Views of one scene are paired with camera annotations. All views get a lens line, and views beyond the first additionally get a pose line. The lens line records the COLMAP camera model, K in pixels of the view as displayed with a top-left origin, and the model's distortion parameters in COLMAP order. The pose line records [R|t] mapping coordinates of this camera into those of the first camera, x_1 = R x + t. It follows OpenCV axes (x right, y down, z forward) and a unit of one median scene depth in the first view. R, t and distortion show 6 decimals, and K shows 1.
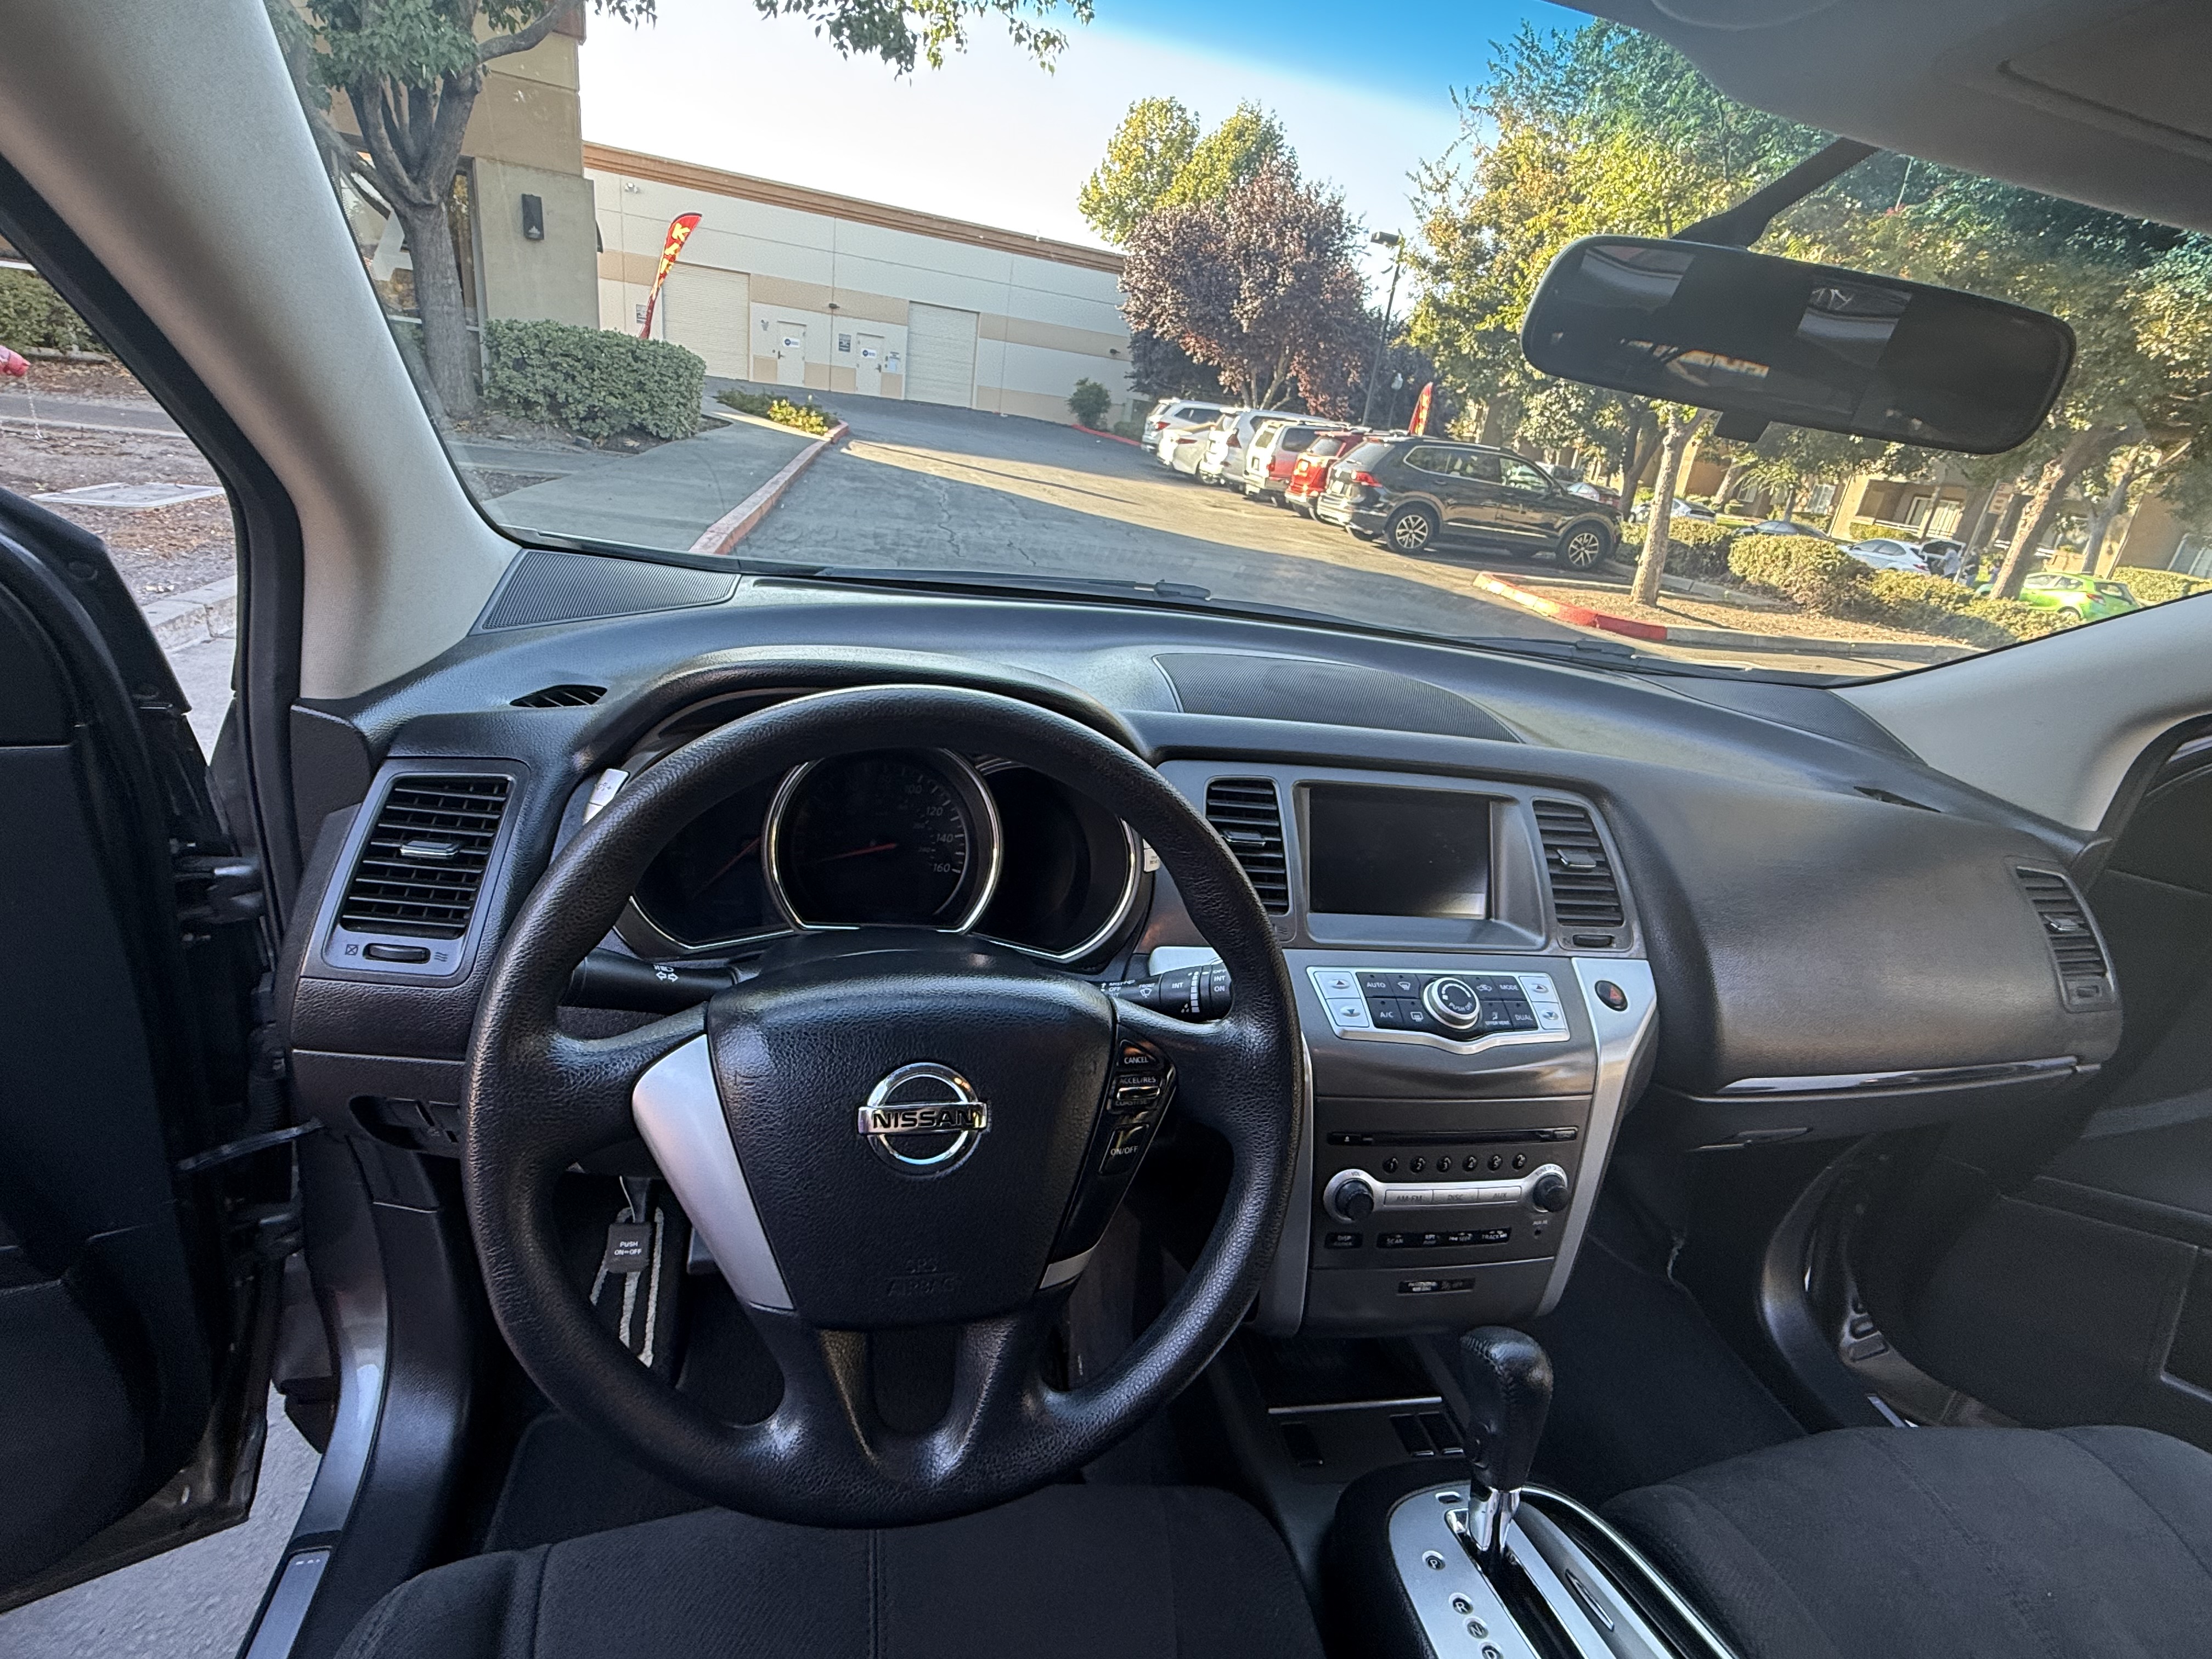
lens RADIAL K [[1077.6, 0, 1091.3], [0, 1077.6, 833.9], [0, 0, 1]] dist [0.002104, -0.001554]
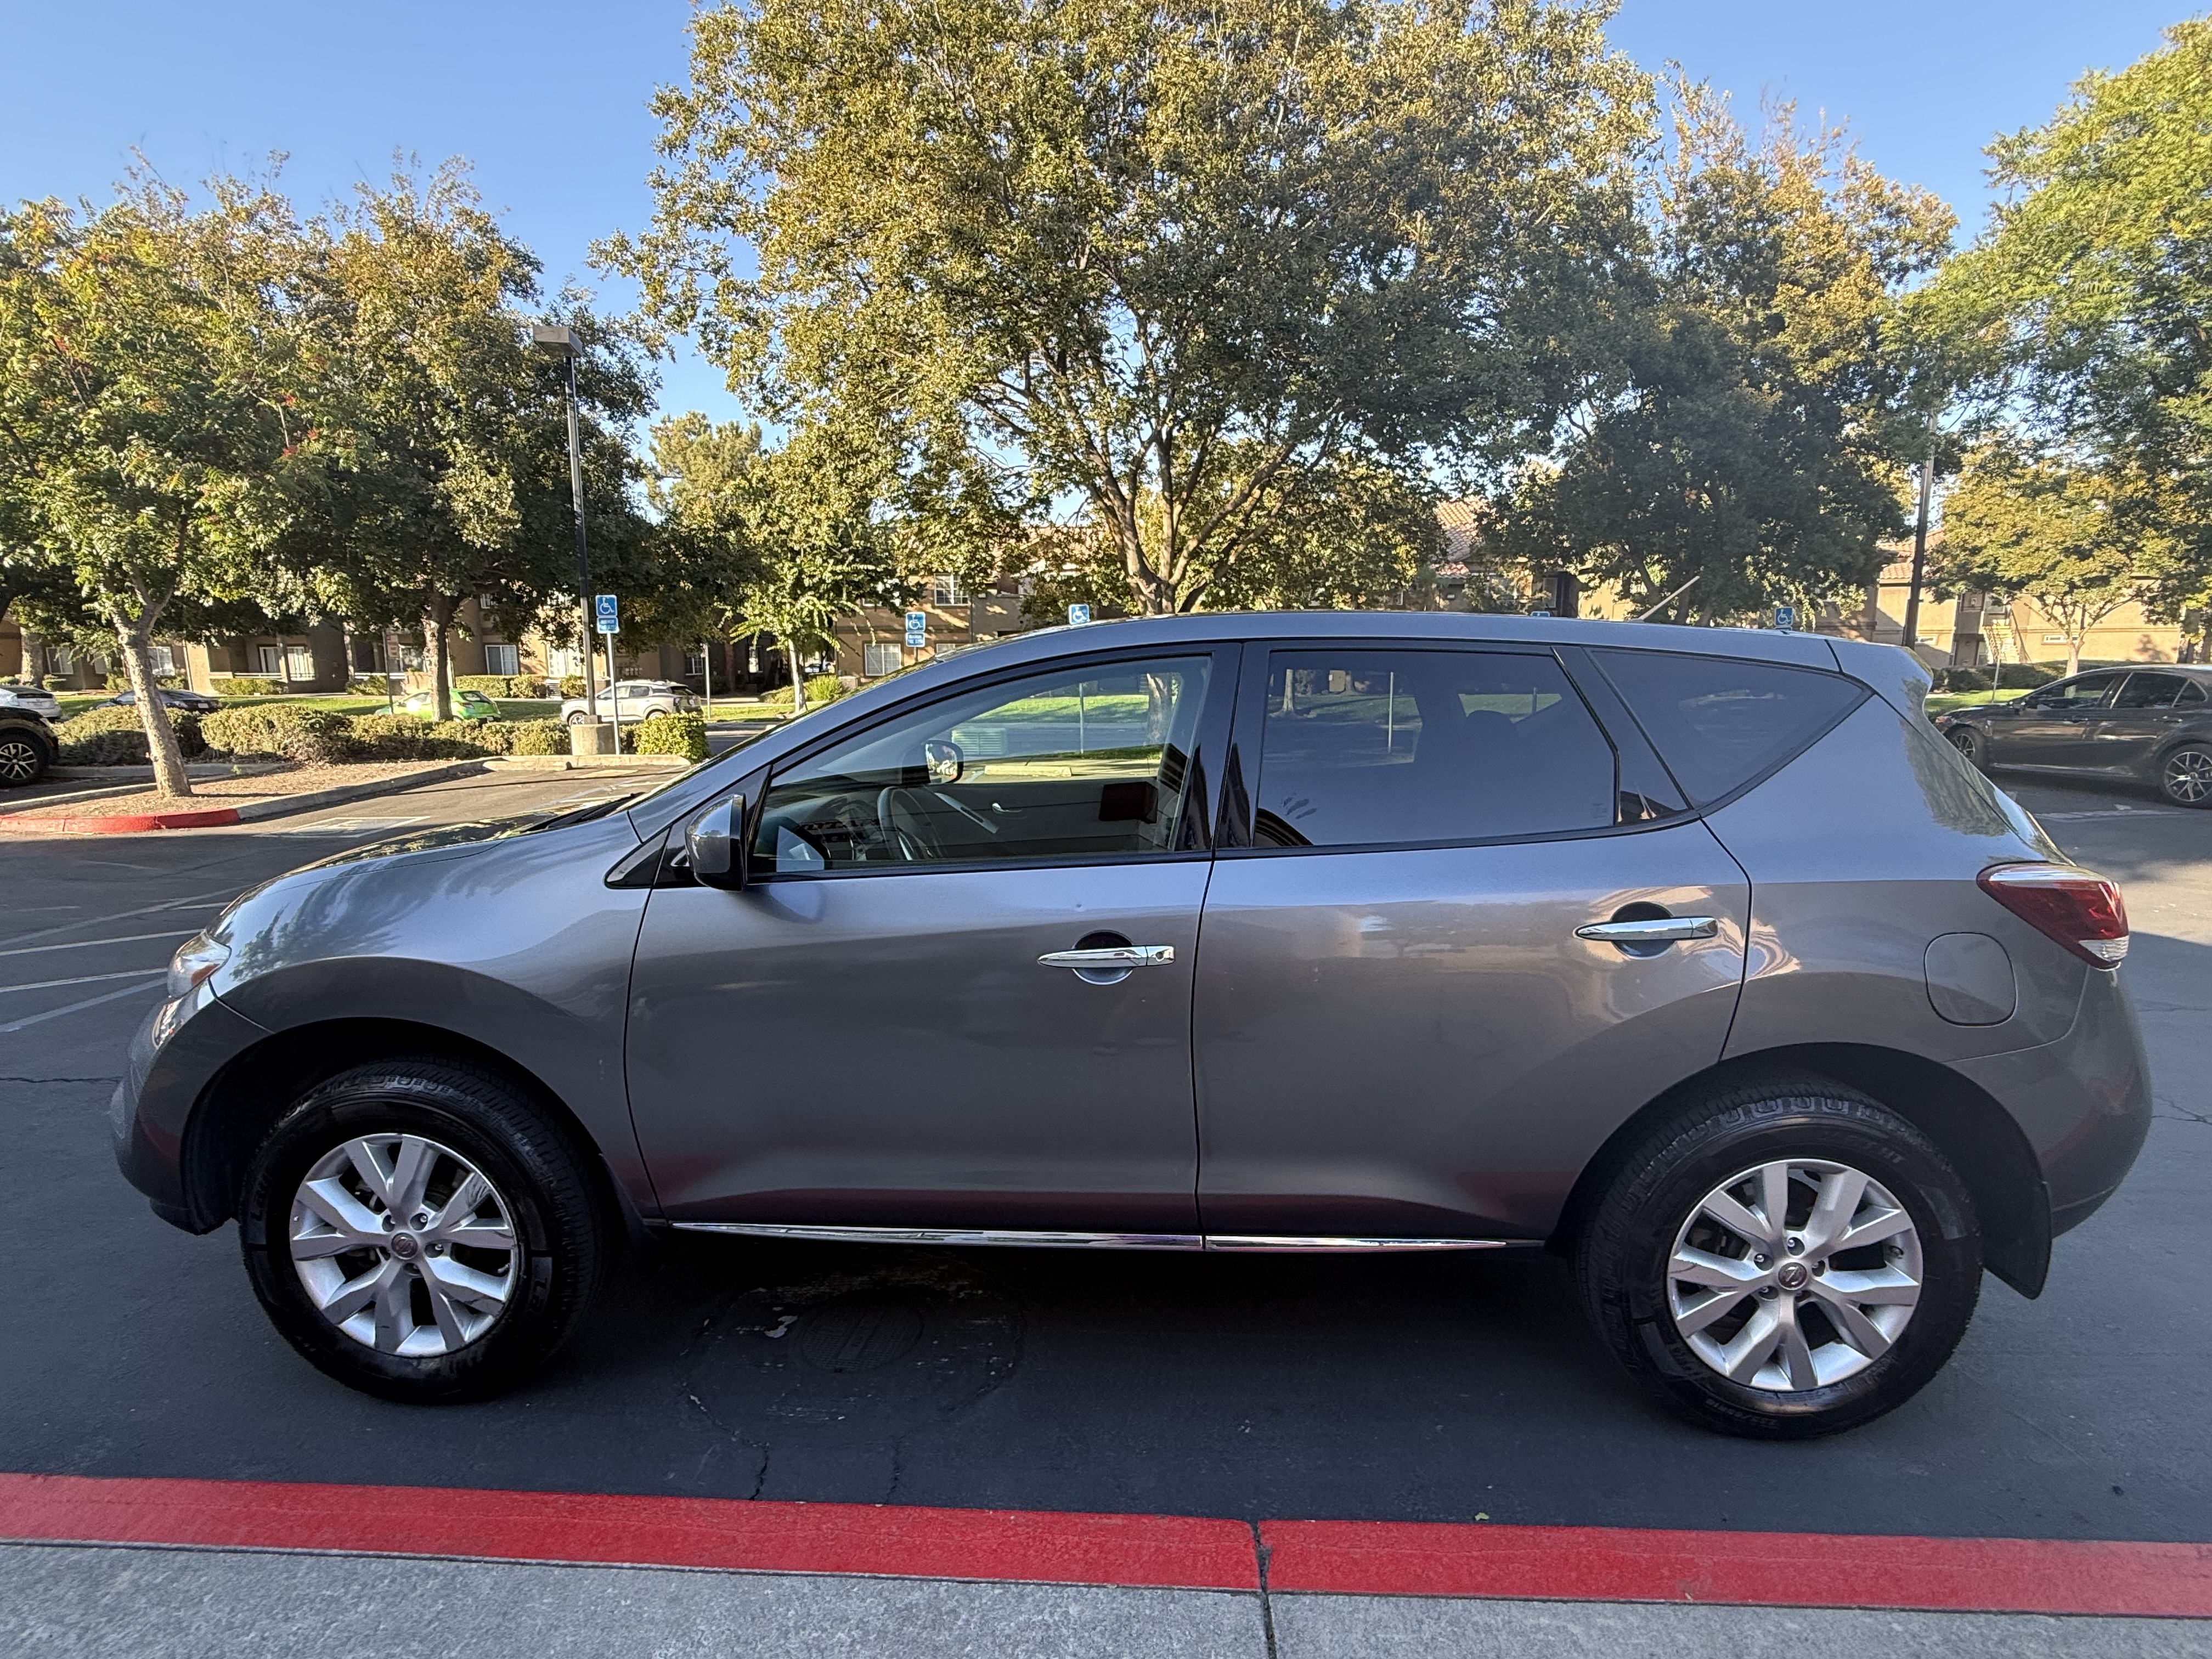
lens RADIAL K [[1077.6, 0, 1091.3], [0, 1077.6, 833.9], [0, 0, 1]] dist [0.002104, -0.001554]
pose [[0.258772, -0.281788, 0.923922, -0.159804], [0.394319, 0.903991, 0.165269, -0.013510], [-0.881788, 0.321553, 0.345041, -0.052119]]
